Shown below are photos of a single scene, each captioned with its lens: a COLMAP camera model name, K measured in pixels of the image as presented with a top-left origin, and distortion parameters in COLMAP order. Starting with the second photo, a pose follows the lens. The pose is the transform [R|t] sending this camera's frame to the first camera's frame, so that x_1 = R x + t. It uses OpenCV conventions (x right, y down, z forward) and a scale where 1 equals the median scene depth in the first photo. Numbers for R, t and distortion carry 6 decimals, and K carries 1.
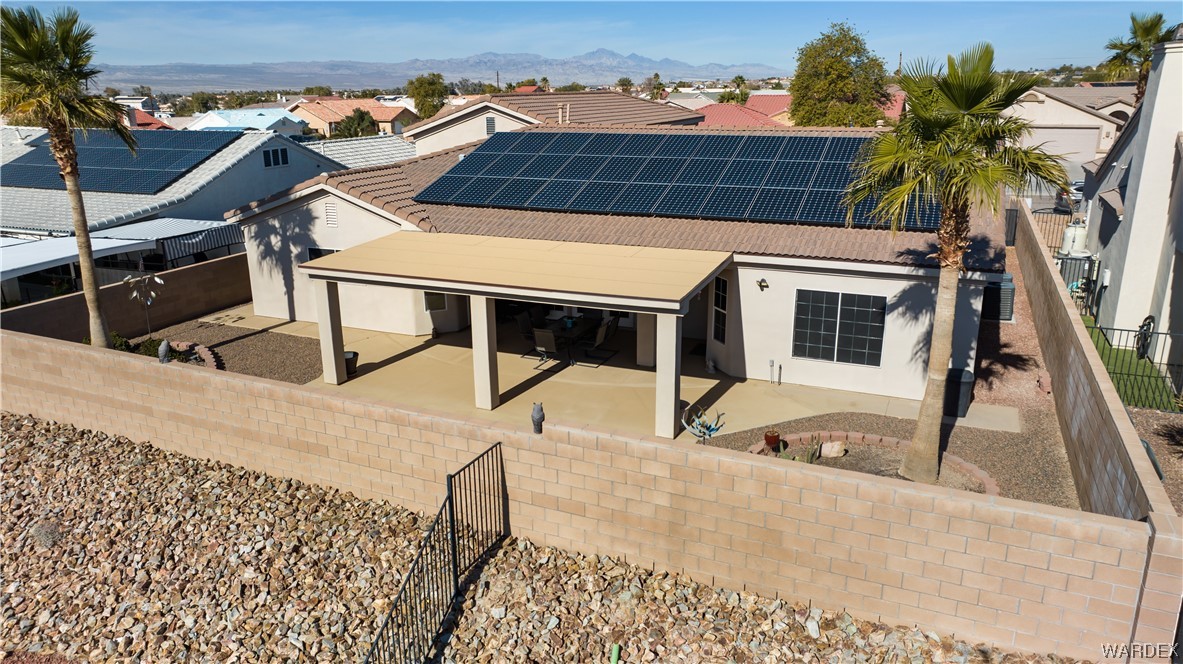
lens RADIAL K [[832.2, 0, 586.3], [0, 832.2, 341.0], [0, 0, 1]] dist [-0.020721, -0.000179]
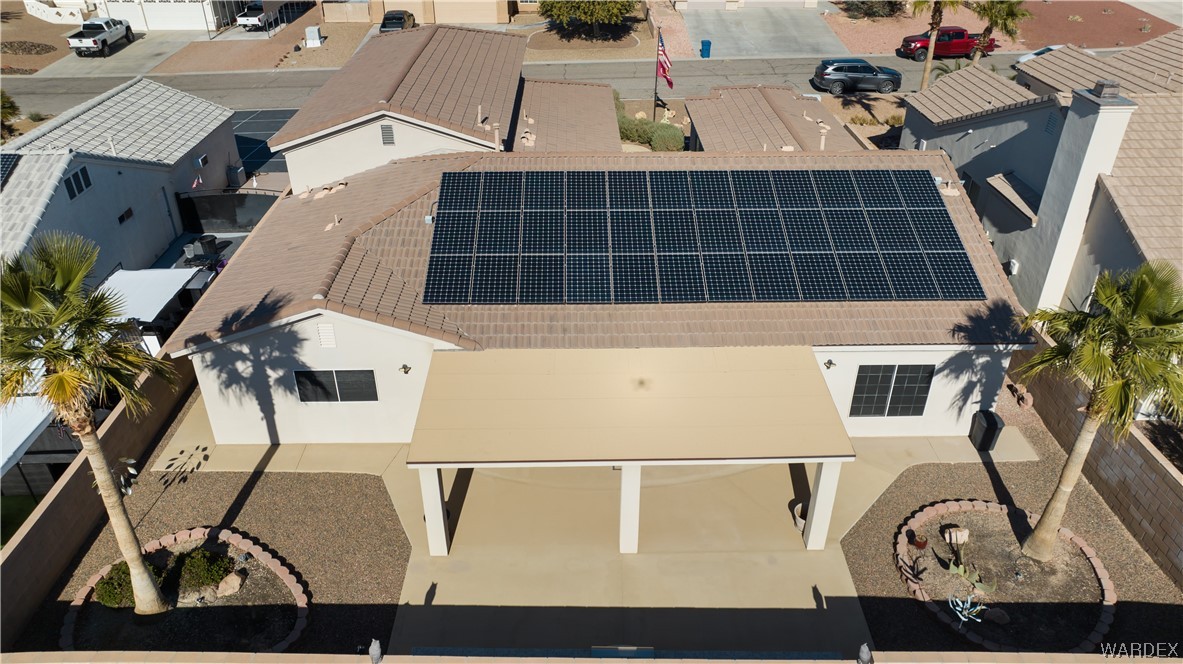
lens RADIAL K [[832.2, 0, 586.3], [0, 832.2, 341.0], [0, 0, 1]] dist [-0.020721, -0.000179]
pose [[0.906033, -0.213430, 0.365447, -0.464747], [0.115099, 0.955239, 0.272525, -0.426522], [-0.407254, -0.204854, 0.890044, 0.163976]]
